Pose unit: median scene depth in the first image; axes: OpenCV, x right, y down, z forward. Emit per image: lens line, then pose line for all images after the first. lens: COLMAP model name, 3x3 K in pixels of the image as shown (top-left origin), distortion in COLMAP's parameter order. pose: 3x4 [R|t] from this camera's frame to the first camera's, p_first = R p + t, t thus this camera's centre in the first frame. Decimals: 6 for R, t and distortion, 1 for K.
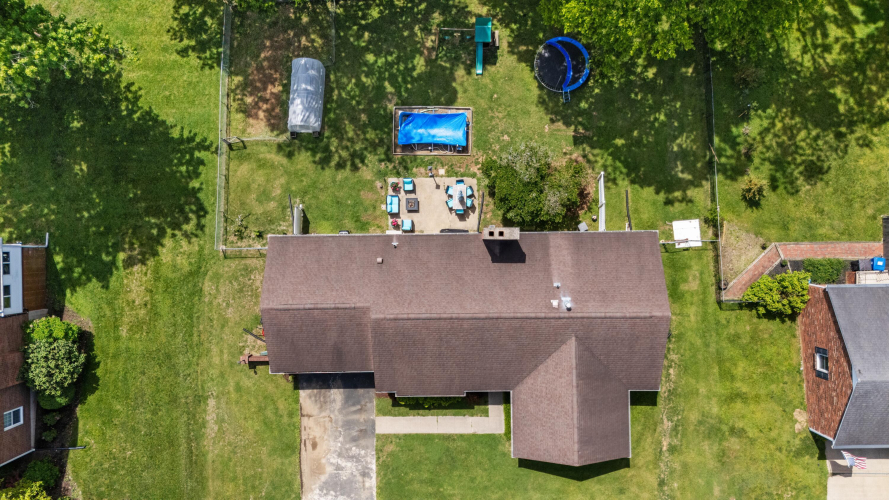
lens RADIAL K [[656.4, 0, 447.0], [0, 656.4, 247.6], [0, 0, 1]] dist [0.070492, -0.054780]
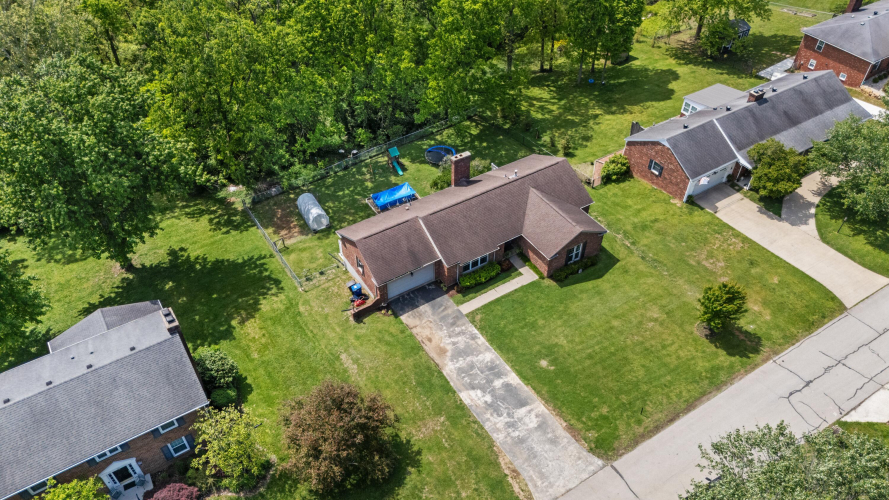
lens RADIAL K [[656.4, 0, 447.0], [0, 656.4, 247.6], [0, 0, 1]] dist [0.070492, -0.054780]
pose [[0.850894, -0.351672, 0.390264, -0.592996], [0.525228, 0.584682, -0.618290, 0.978779], [-0.010745, 0.731077, 0.682210, -0.022961]]
